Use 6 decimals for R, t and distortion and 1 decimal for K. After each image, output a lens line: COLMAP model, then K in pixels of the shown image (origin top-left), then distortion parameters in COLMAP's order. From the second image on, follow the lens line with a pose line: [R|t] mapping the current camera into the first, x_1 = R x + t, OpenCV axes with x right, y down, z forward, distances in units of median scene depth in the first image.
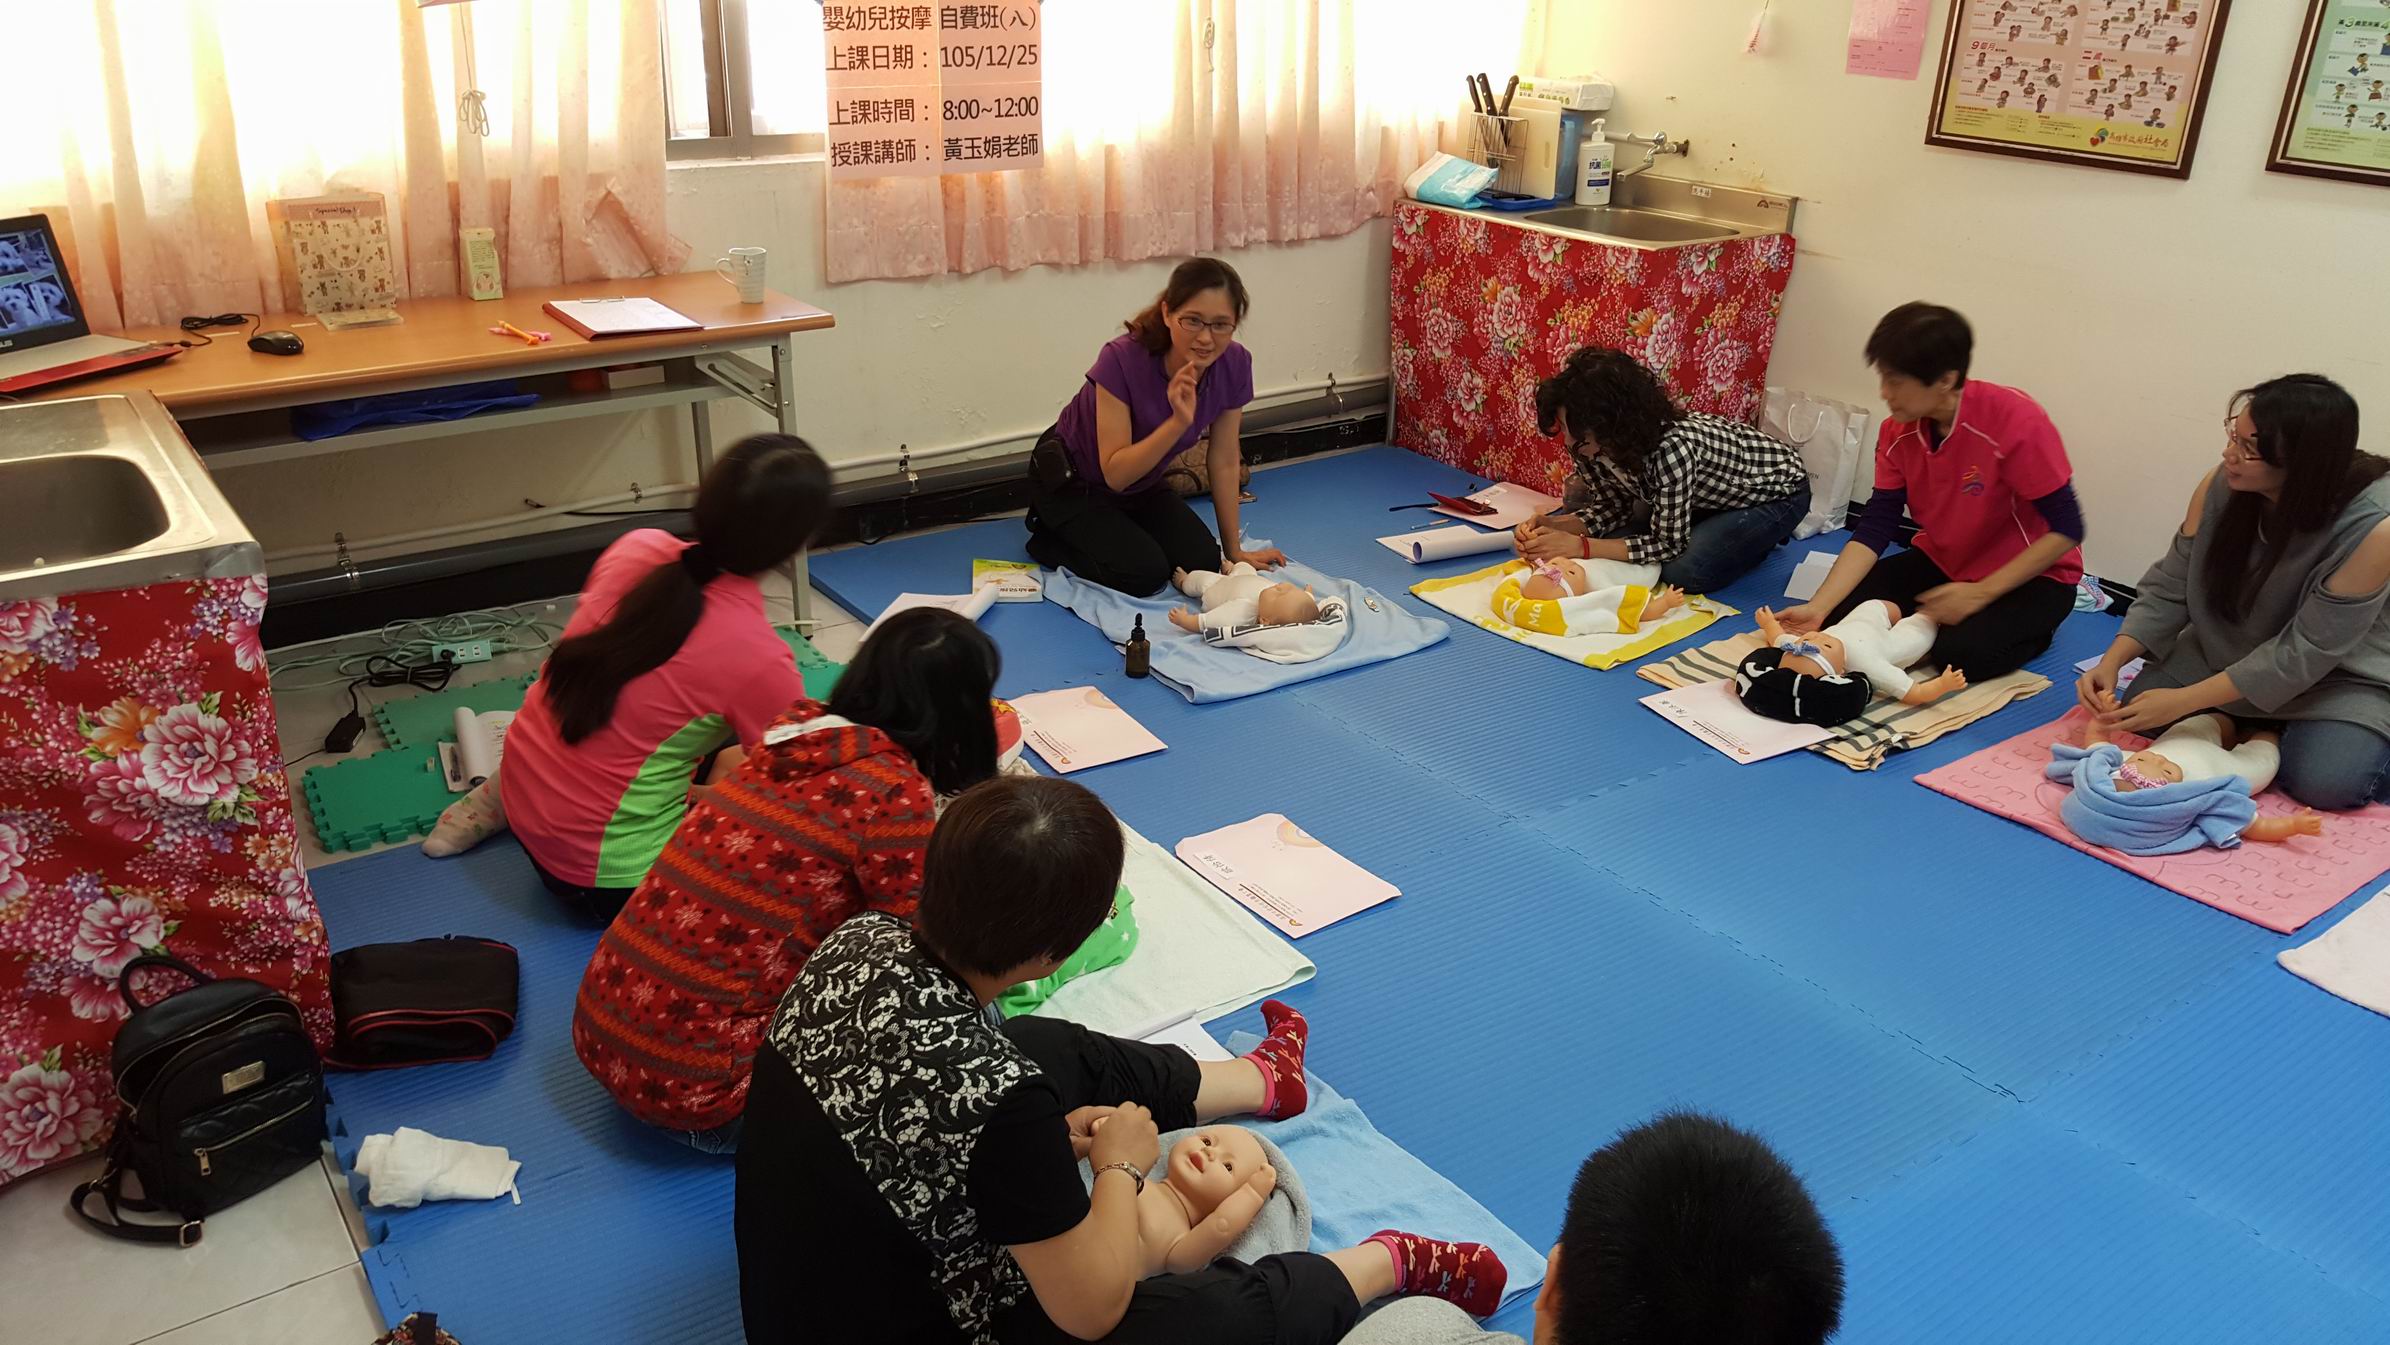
lens RADIAL K [[1775.2, 0, 1195.0], [0, 1775.2, 672.5], [0, 0, 1]] dist [-0.037808, -0.008187]
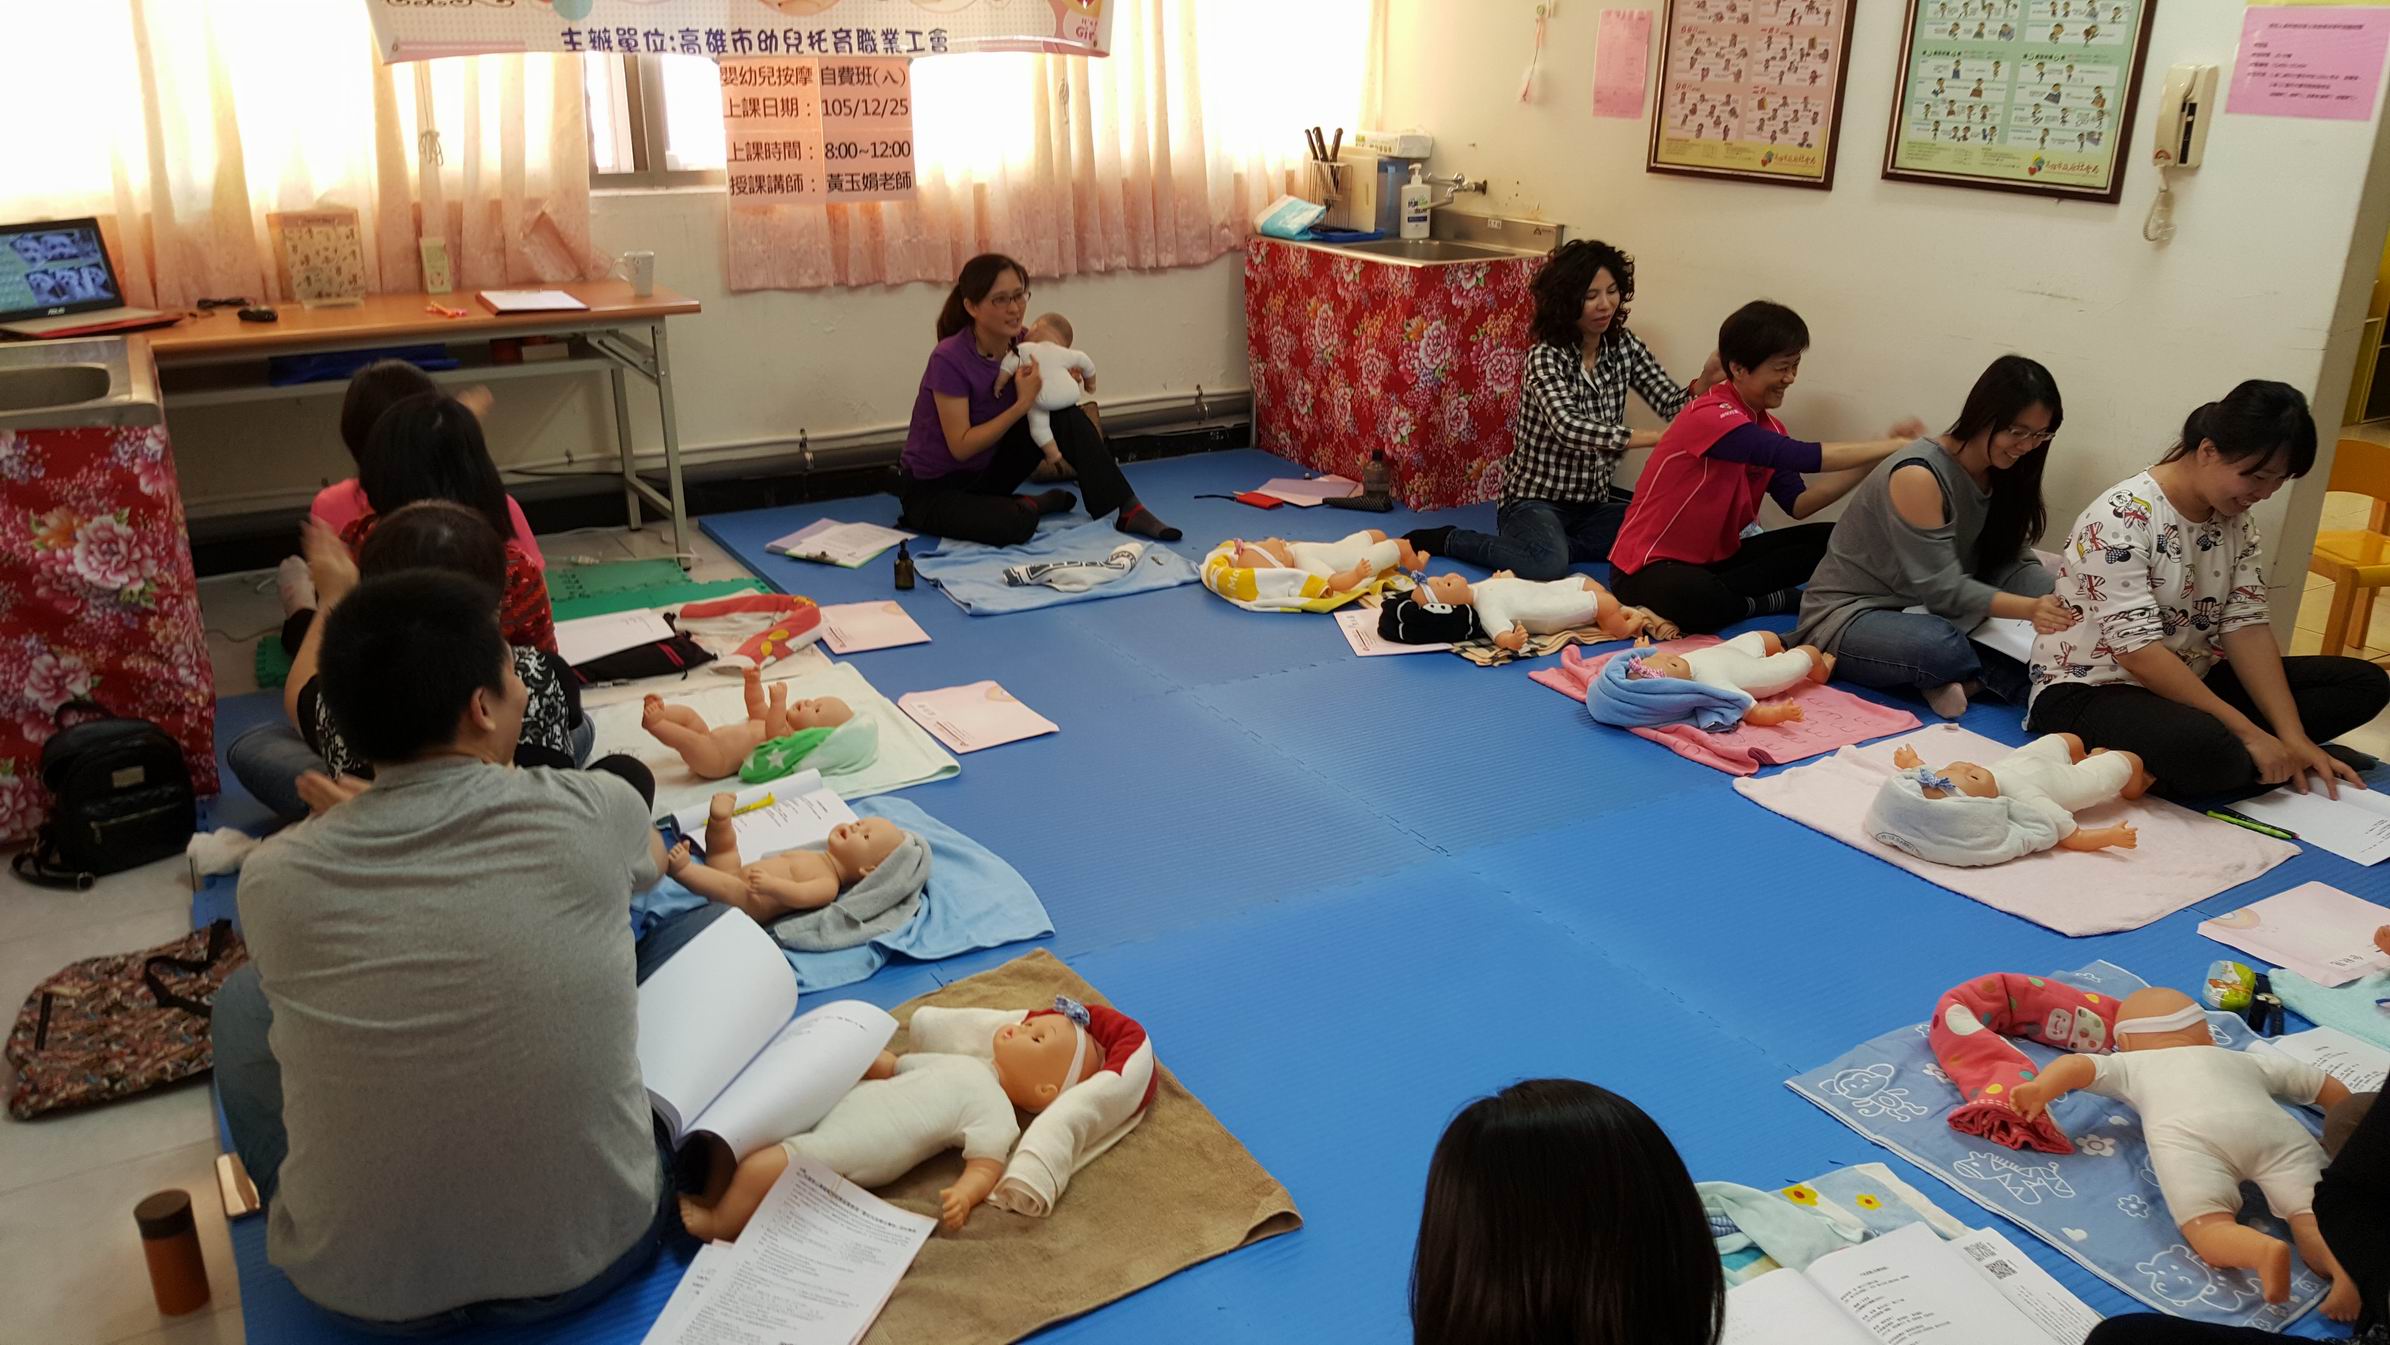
lens RADIAL K [[1713.3, 0, 1173.2], [0, 1713.3, 690.7], [0, 0, 1]] dist [-0.051257, -0.005754]
pose [[0.996518, 0.018378, -0.081327, 0.221802], [-0.021557, 0.999030, -0.038392, 0.106140], [0.080543, 0.040012, 0.995948, -0.155984]]
